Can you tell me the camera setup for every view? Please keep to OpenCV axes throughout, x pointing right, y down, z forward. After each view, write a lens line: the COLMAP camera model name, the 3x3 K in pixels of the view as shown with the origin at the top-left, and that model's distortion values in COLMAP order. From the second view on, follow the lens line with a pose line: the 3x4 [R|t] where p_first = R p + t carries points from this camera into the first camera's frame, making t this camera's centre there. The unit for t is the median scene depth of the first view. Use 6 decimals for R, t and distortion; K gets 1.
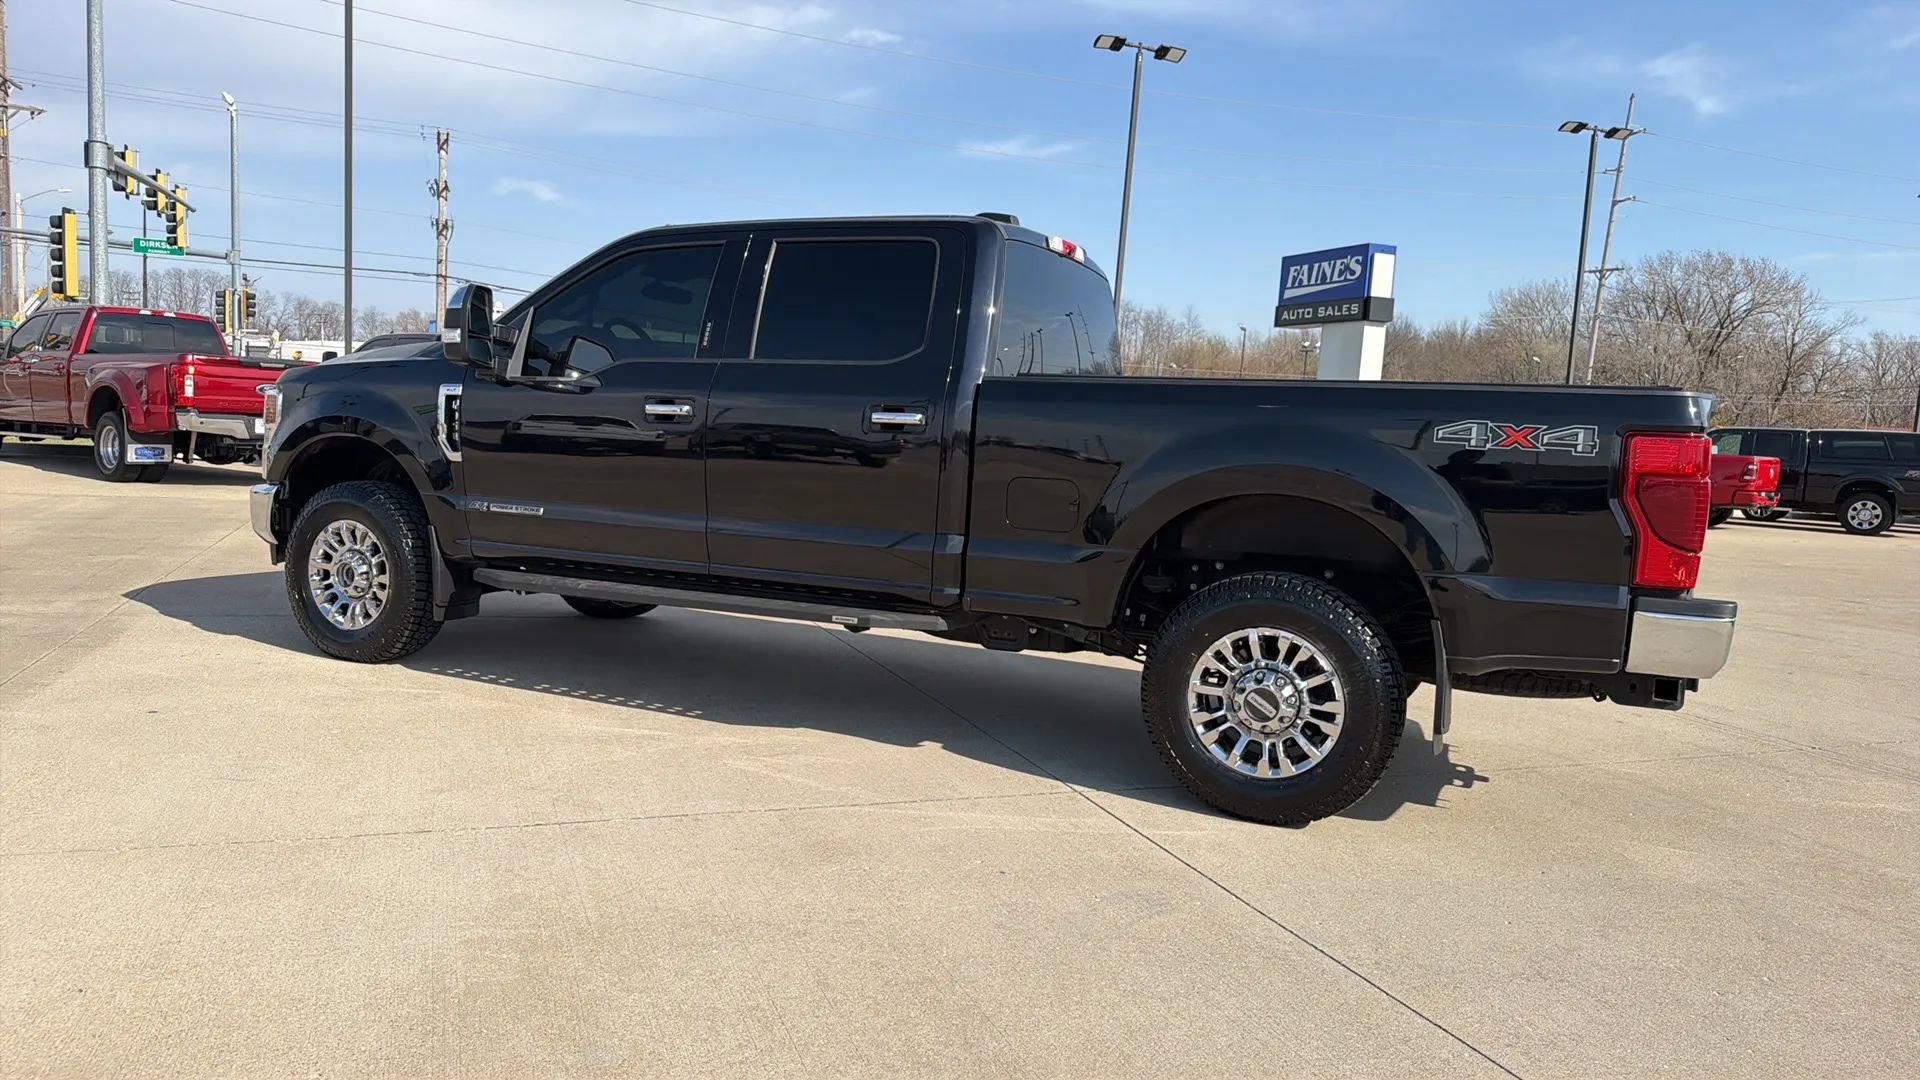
lens RADIAL K [[1270.2, 0, 942.1], [0, 1270.2, 540.2], [0, 0, 1]] dist [0.088691, -0.135854]
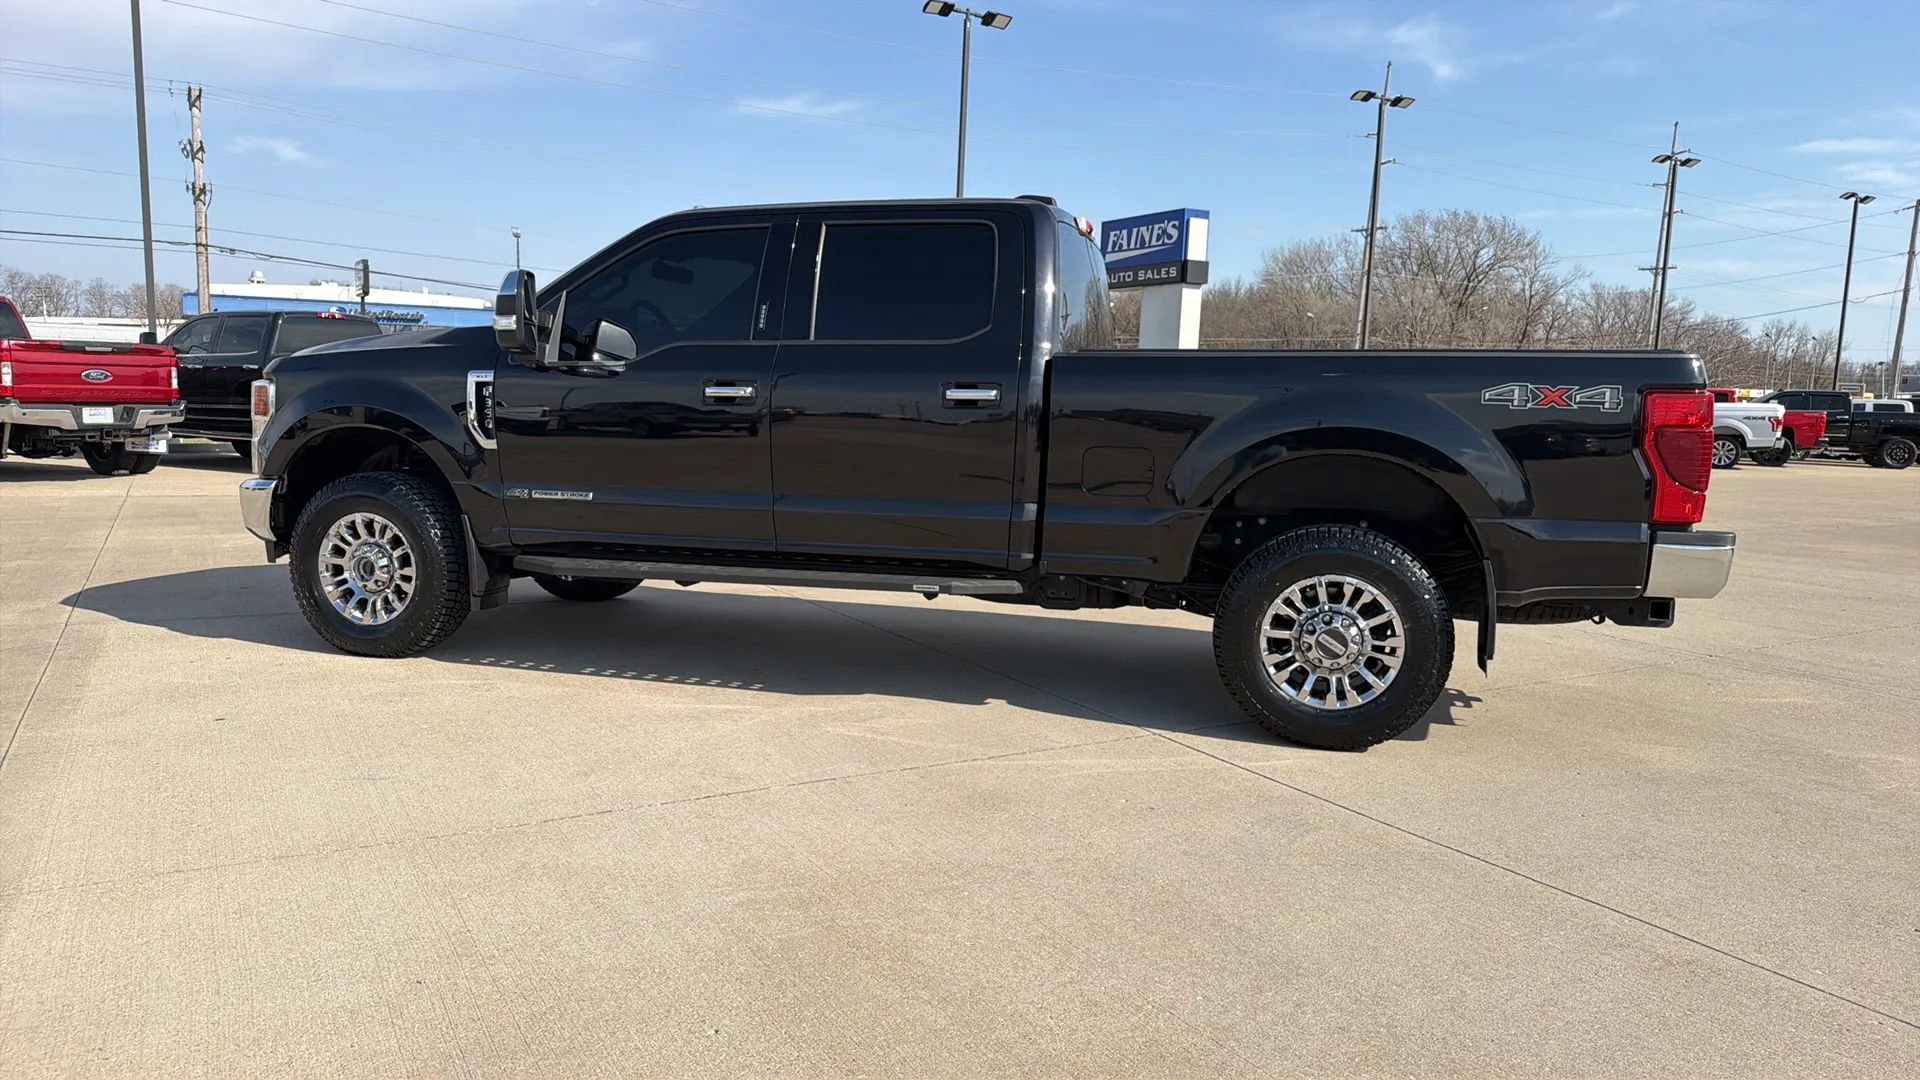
lens RADIAL K [[1264.5, 0, 948.0], [0, 1264.5, 549.7], [0, 0, 1]] dist [0.092328, -0.123118]
pose [[0.986557, -0.046743, 0.156590, -0.178430], [0.041165, 0.998403, 0.038677, -0.007106], [-0.158148, -0.031710, 0.986906, -0.028939]]
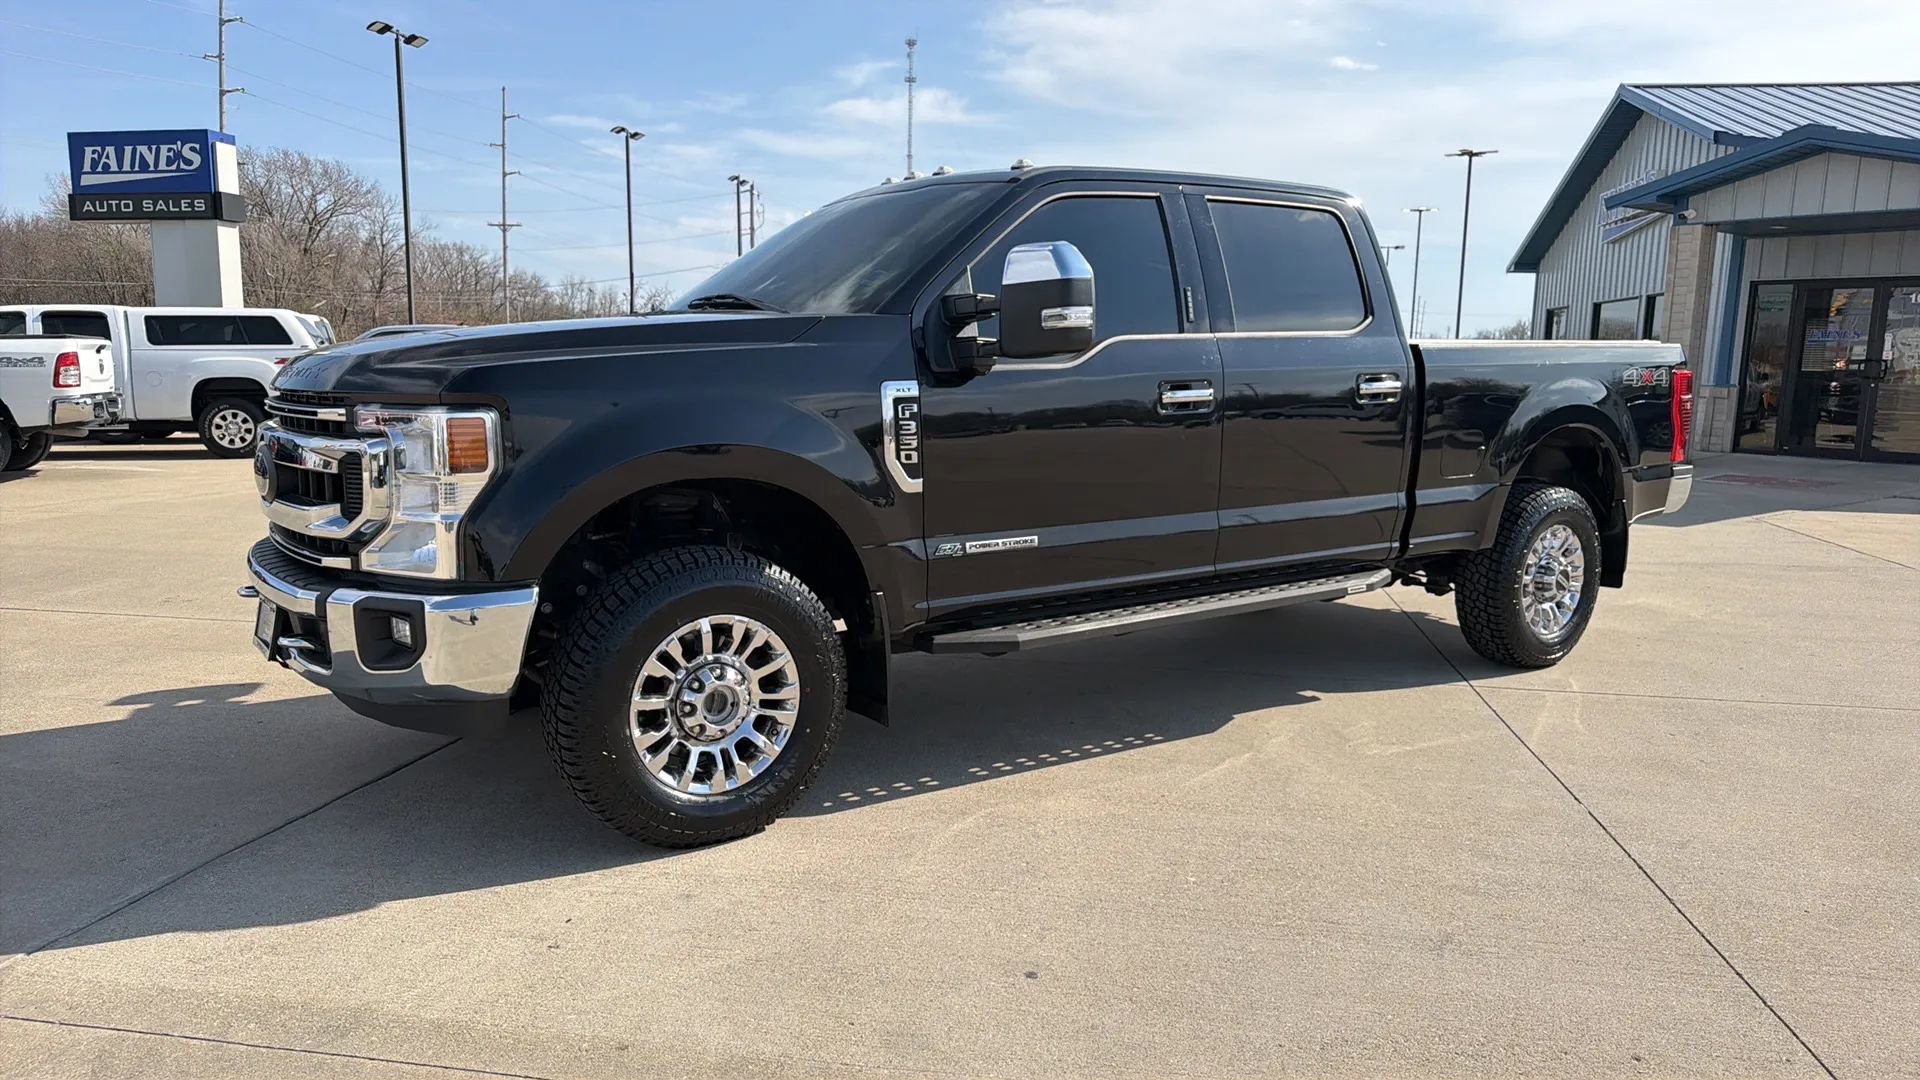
lens RADIAL K [[1281.9, 0, 931.9], [0, 1281.9, 550.3], [0, 0, 1]] dist [0.036287, -0.036167]
pose [[0.541557, -0.172667, 0.822741, -0.896026], [0.101831, 0.984947, 0.139680, -0.119340], [-0.834474, 0.008136, 0.550988, 0.577463]]
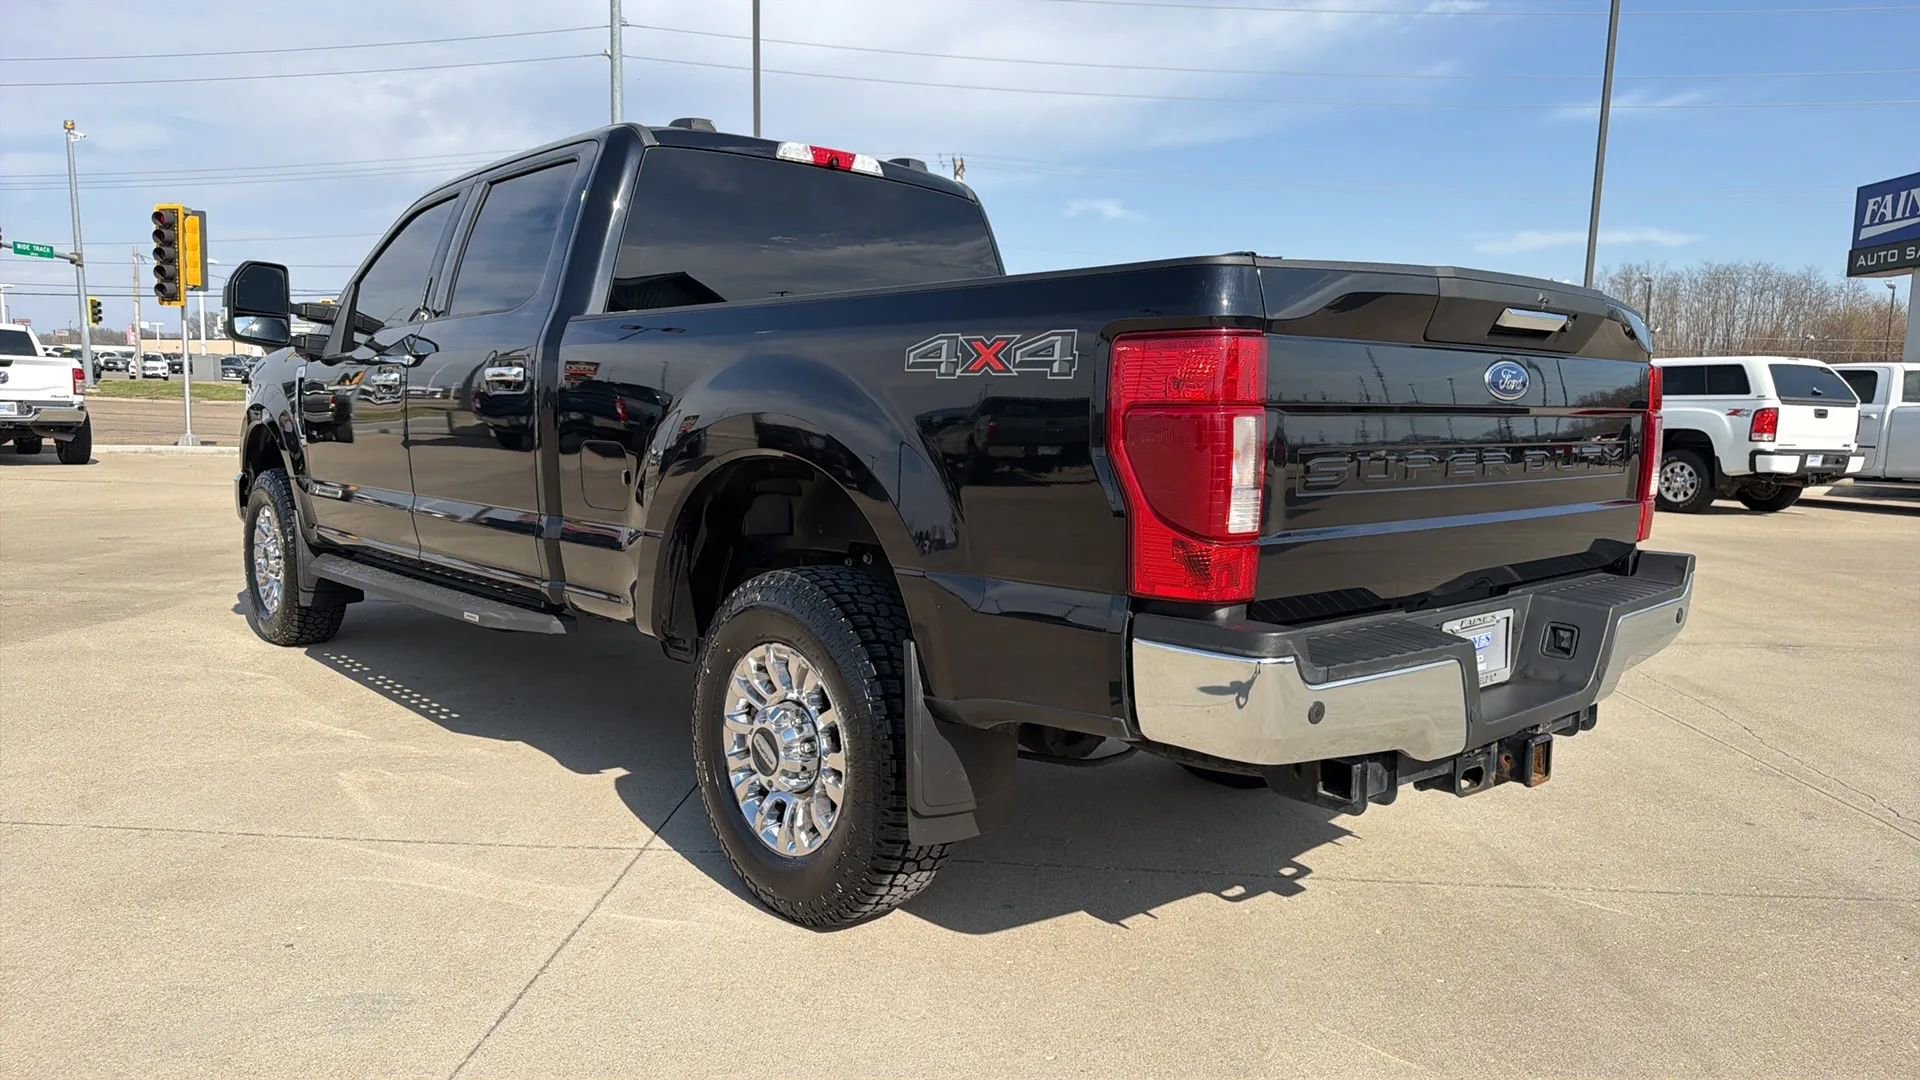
lens RADIAL K [[1283.3, 0, 941.3], [0, 1283.3, 548.6], [0, 0, 1]] dist [0.036816, -0.039445]
pose [[0.913418, 0.011453, -0.406862, 0.450696], [-0.010001, 0.999934, 0.005696, 0.007255], [0.406900, -0.001134, 0.913472, 0.275284]]
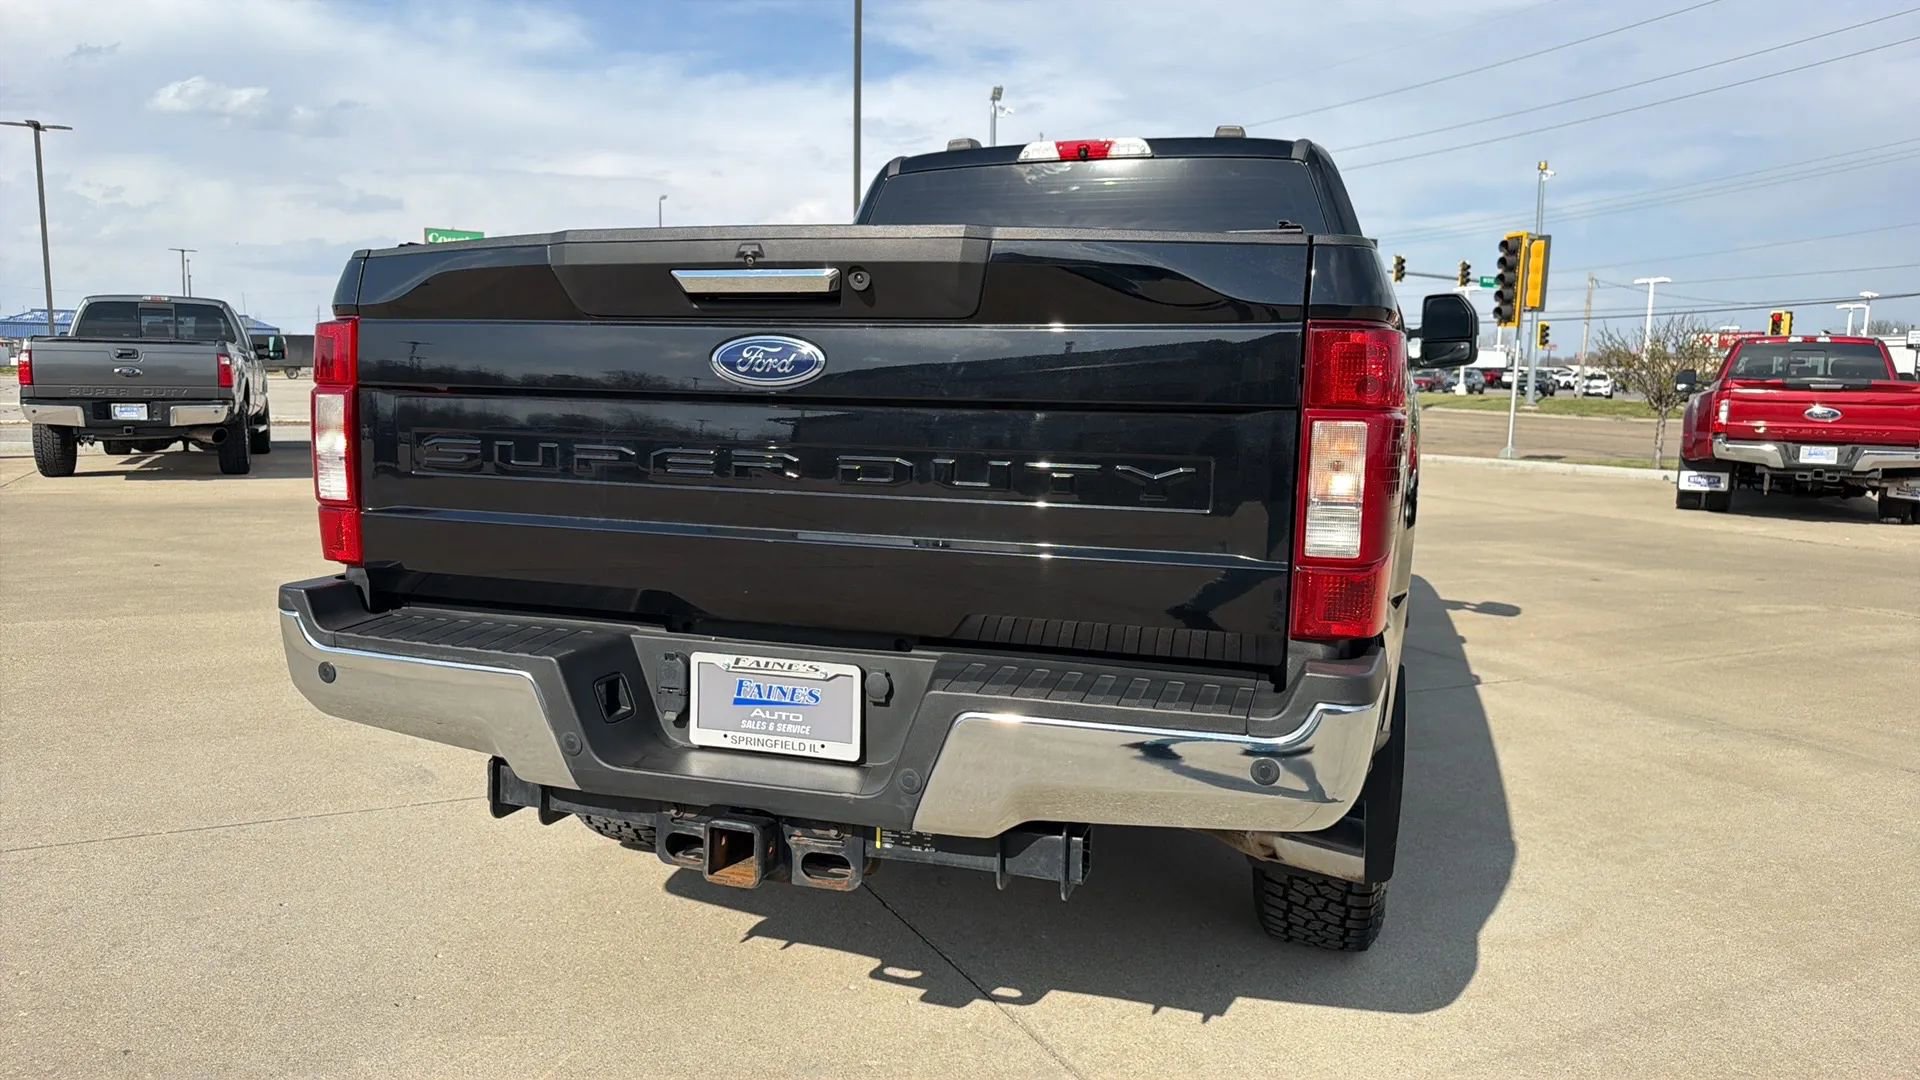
lens RADIAL K [[1318.0, 0, 990.5], [0, 1318.0, 543.9], [0, 0, 1]] dist [0.054777, -0.045653]
pose [[0.116325, 0.067375, -0.990923, 0.820222], [-0.114518, 0.991952, 0.054002, -0.028323], [0.986587, 0.107196, 0.123104, 0.799959]]
